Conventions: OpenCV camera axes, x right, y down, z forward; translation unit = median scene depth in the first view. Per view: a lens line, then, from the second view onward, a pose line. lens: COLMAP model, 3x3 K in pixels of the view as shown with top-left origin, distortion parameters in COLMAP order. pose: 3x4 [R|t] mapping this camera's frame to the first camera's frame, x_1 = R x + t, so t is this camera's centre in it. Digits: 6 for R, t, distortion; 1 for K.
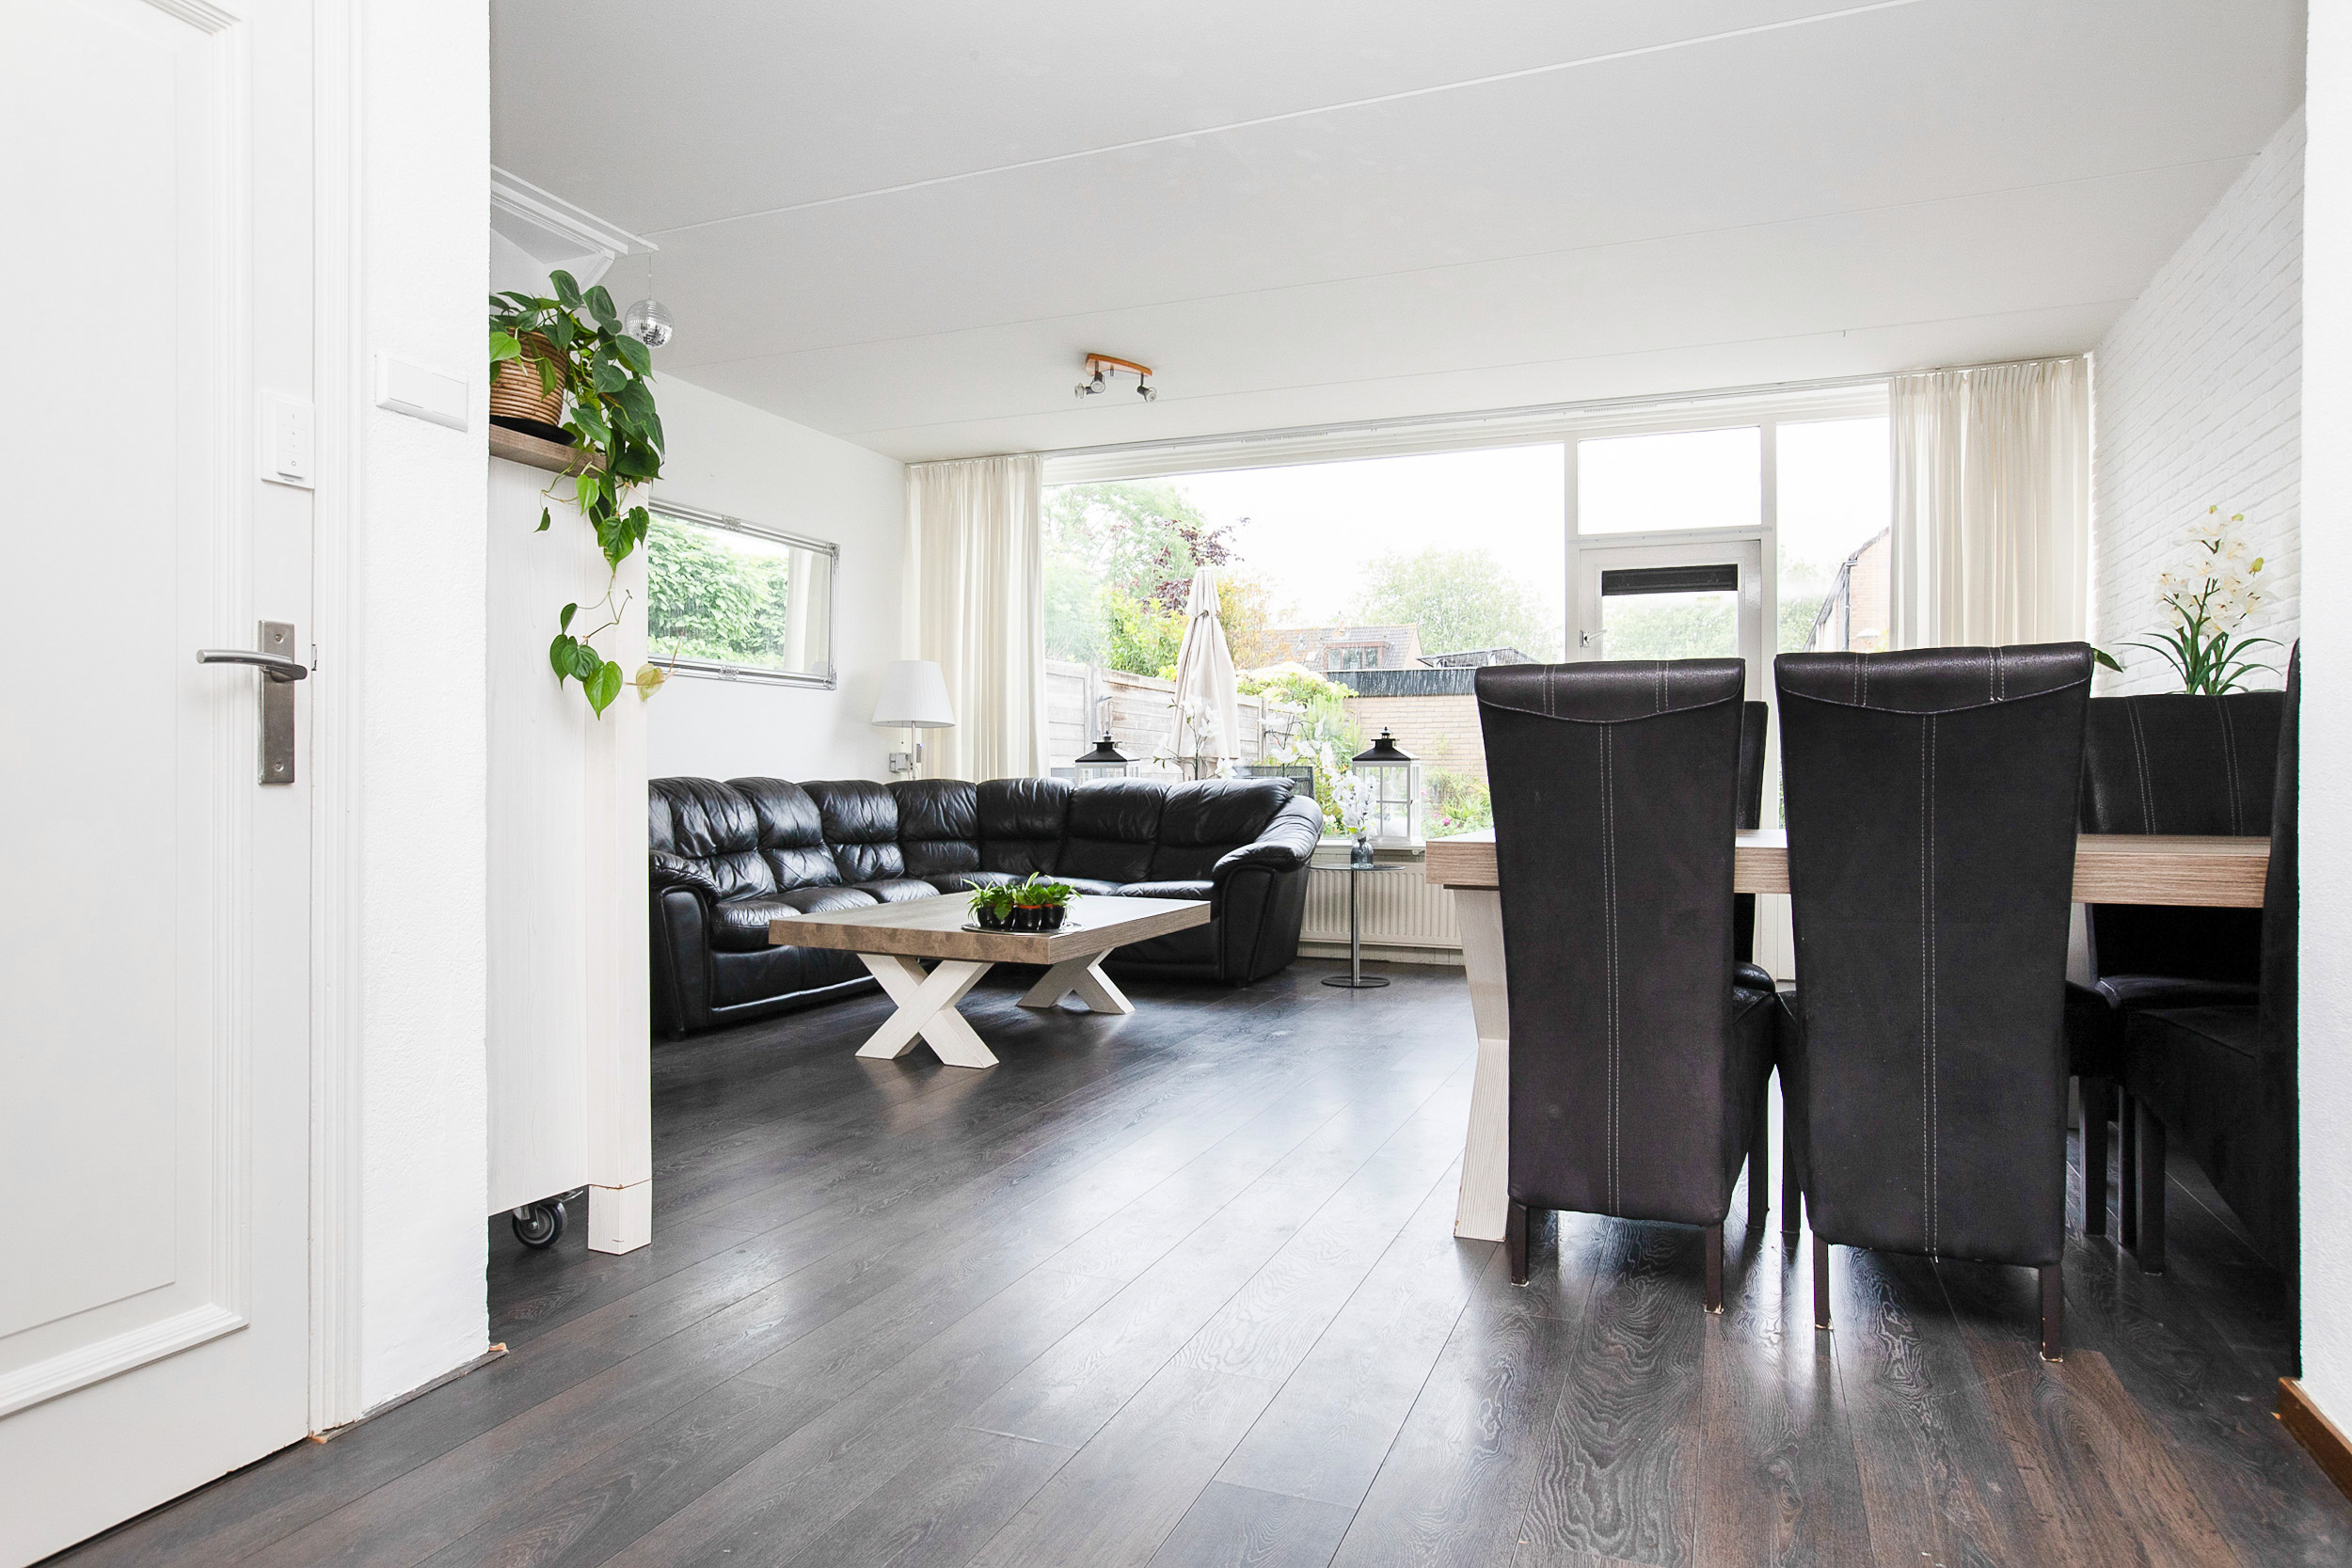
lens RADIAL K [[1404.2, 0, 1176.0], [0, 1404.2, 784.0], [0, 0, 1]] dist [0.000031, 0.000016]
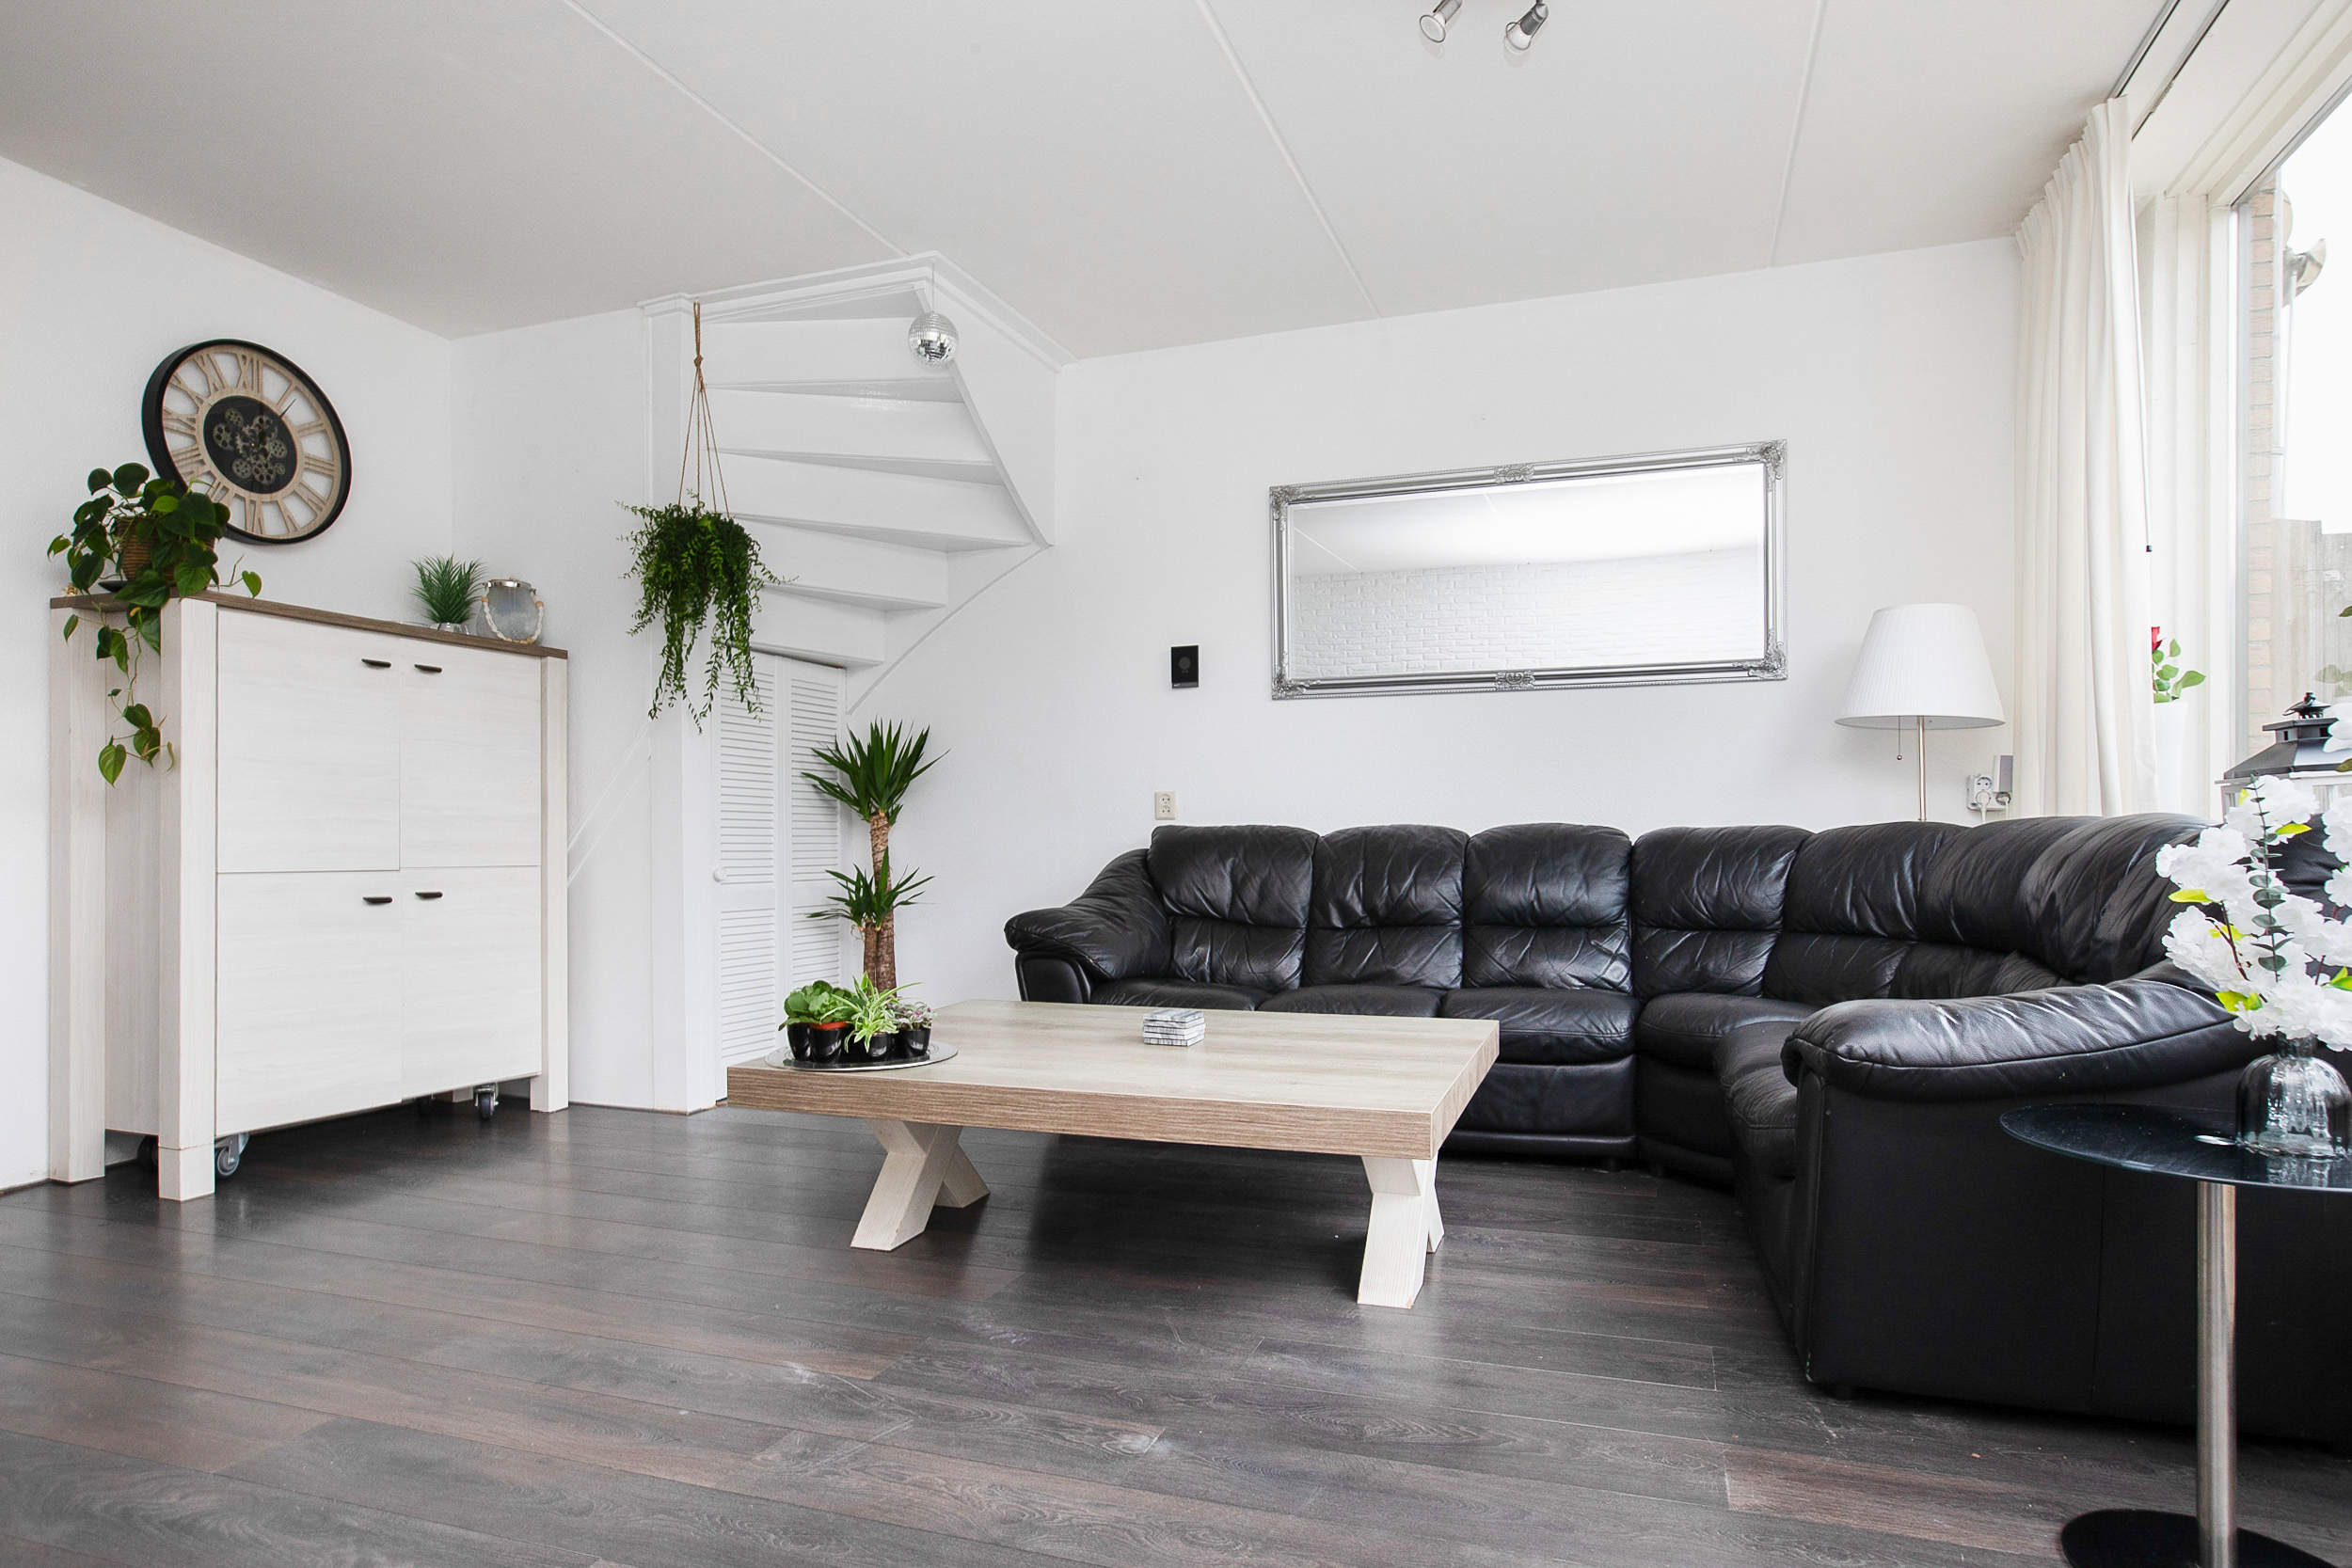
lens RADIAL K [[1371.0, 0, 1175.6], [0, 1371.0, 838.7], [0, 0, 1]] dist [-0.021018, -0.000391]
pose [[0.038828, -0.000391, -0.999246, 0.425611], [0.004291, 0.999991, -0.000225, 0.000603], [0.999237, -0.004279, 0.038830, 0.908470]]
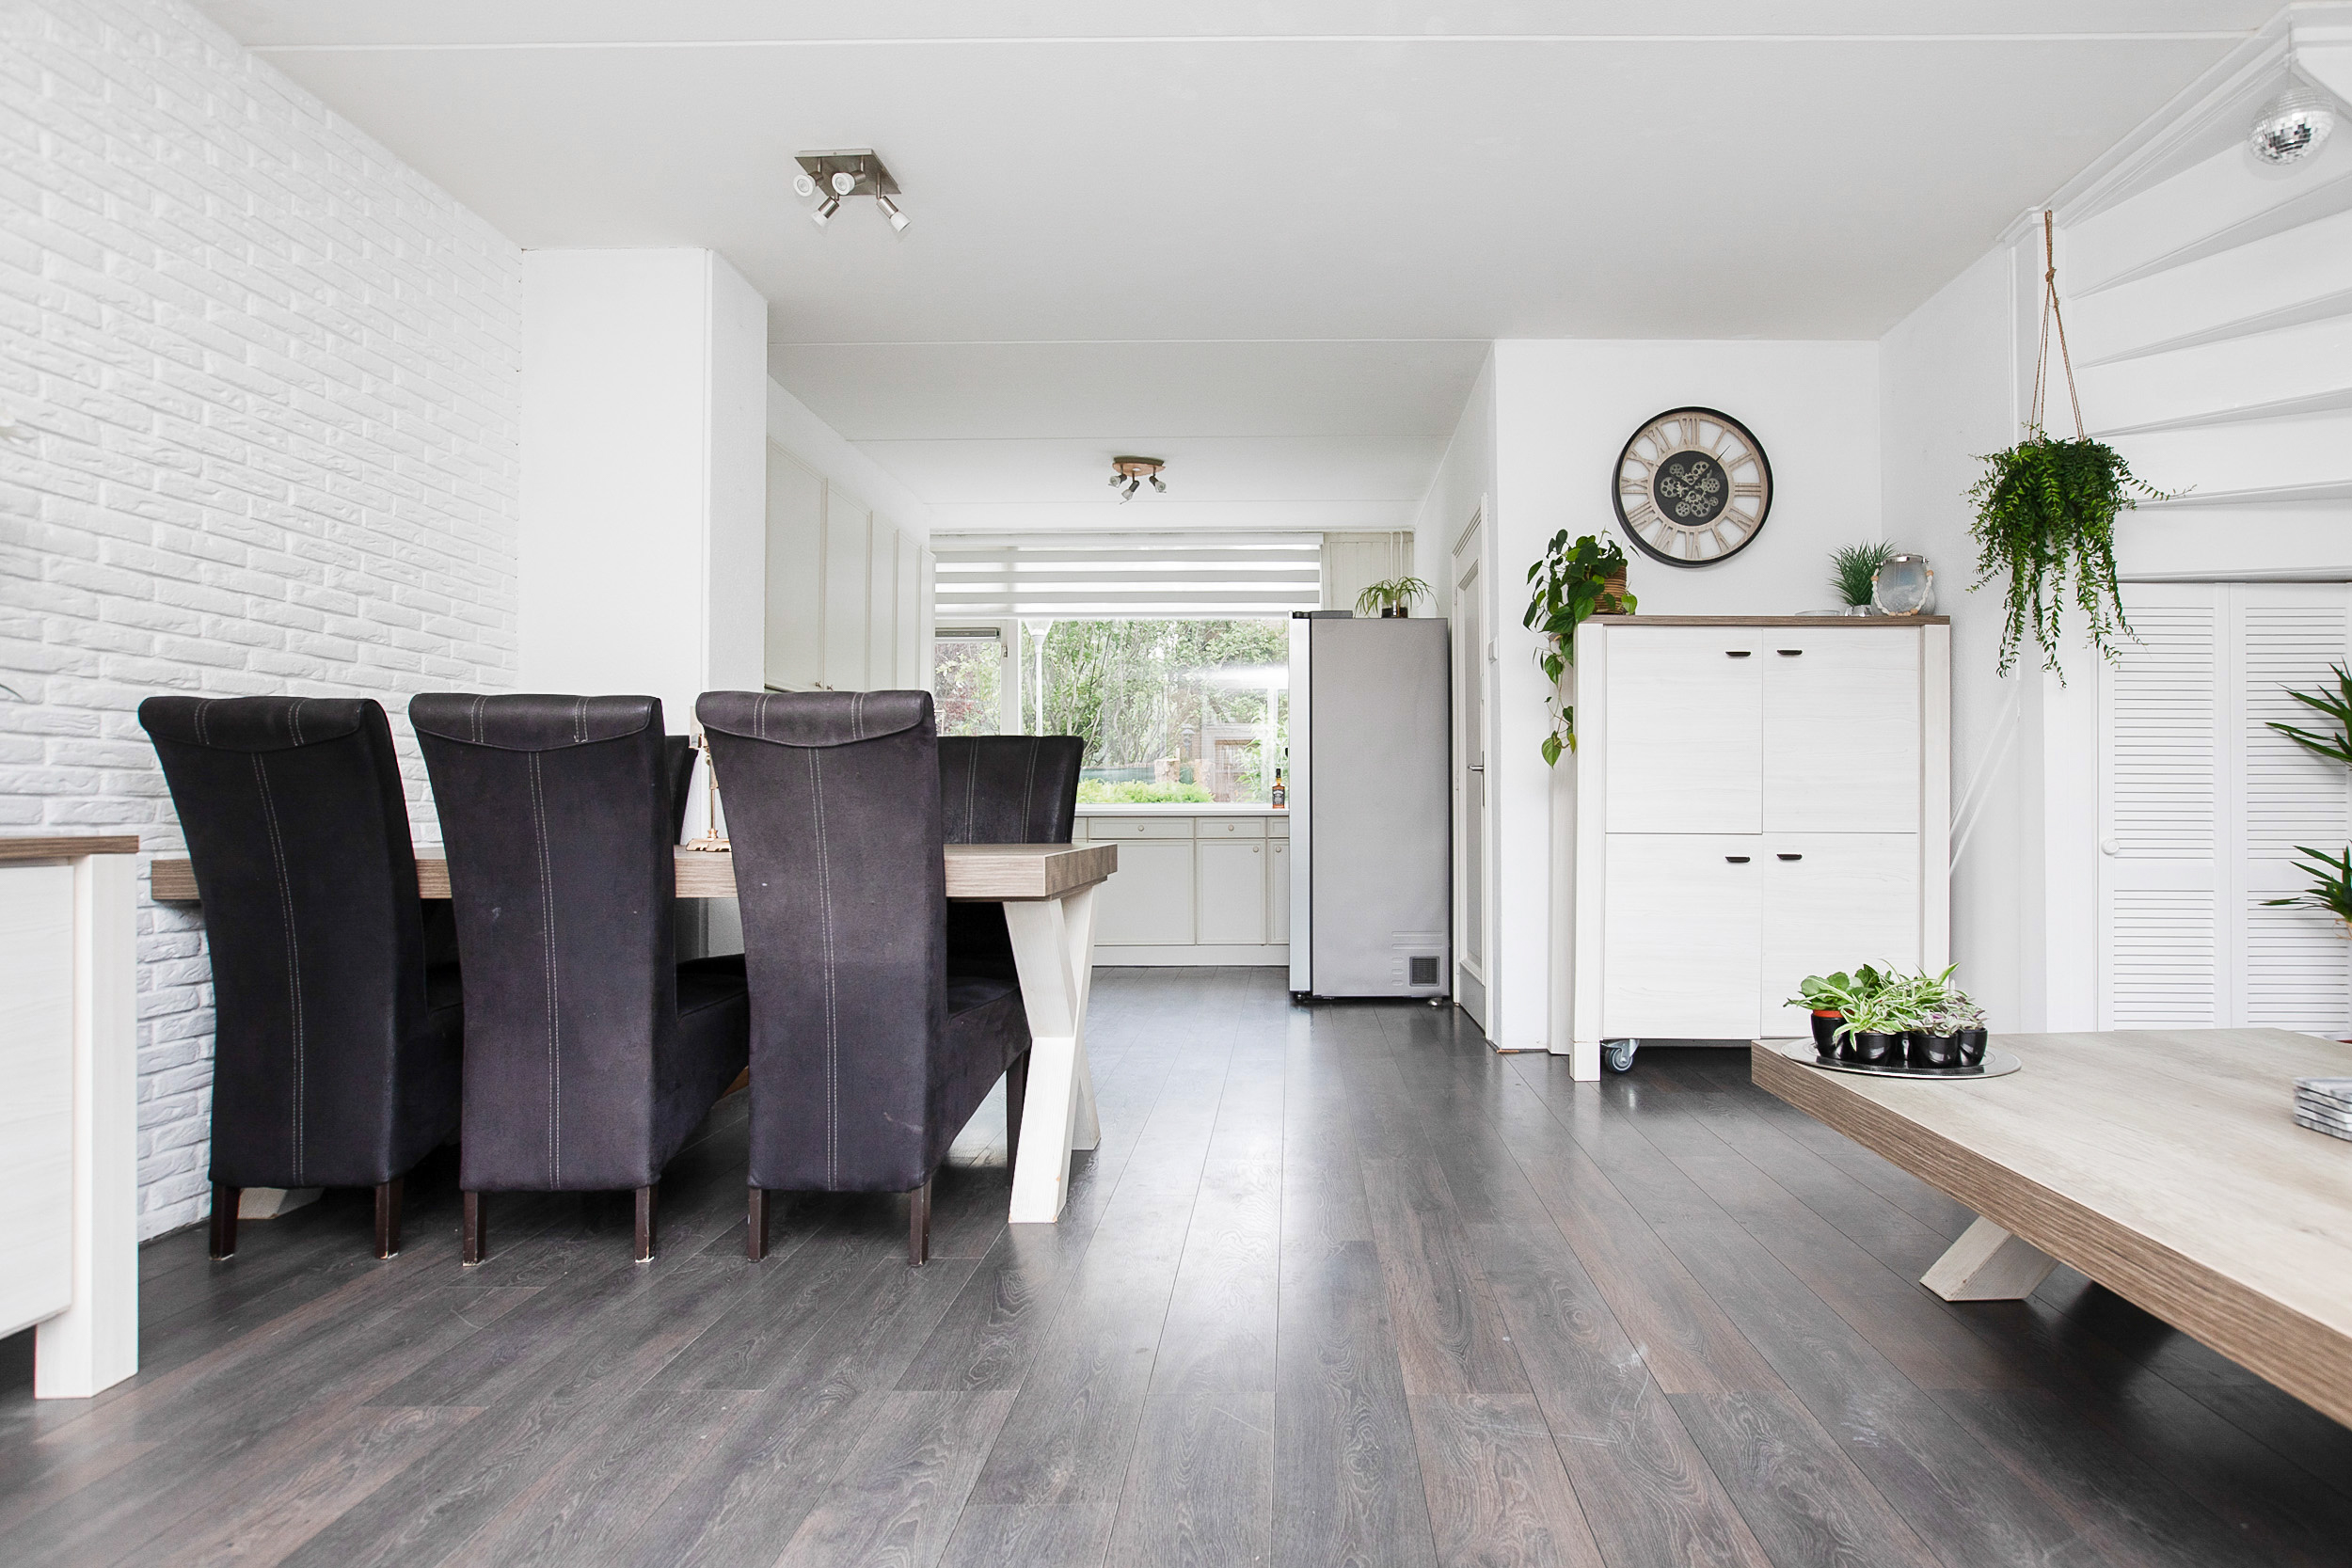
lens RADIAL K [[1273.1, 0, 1294.7], [0, 1273.1, 783.4], [0, 0, 1]] dist [-0.000258, 0.001077]
pose [[-0.928230, -0.007617, -0.371929, 0.242761], [0.000791, 0.999748, -0.022449, 0.002223], [0.372006, -0.021132, -0.927990, 1.119537]]
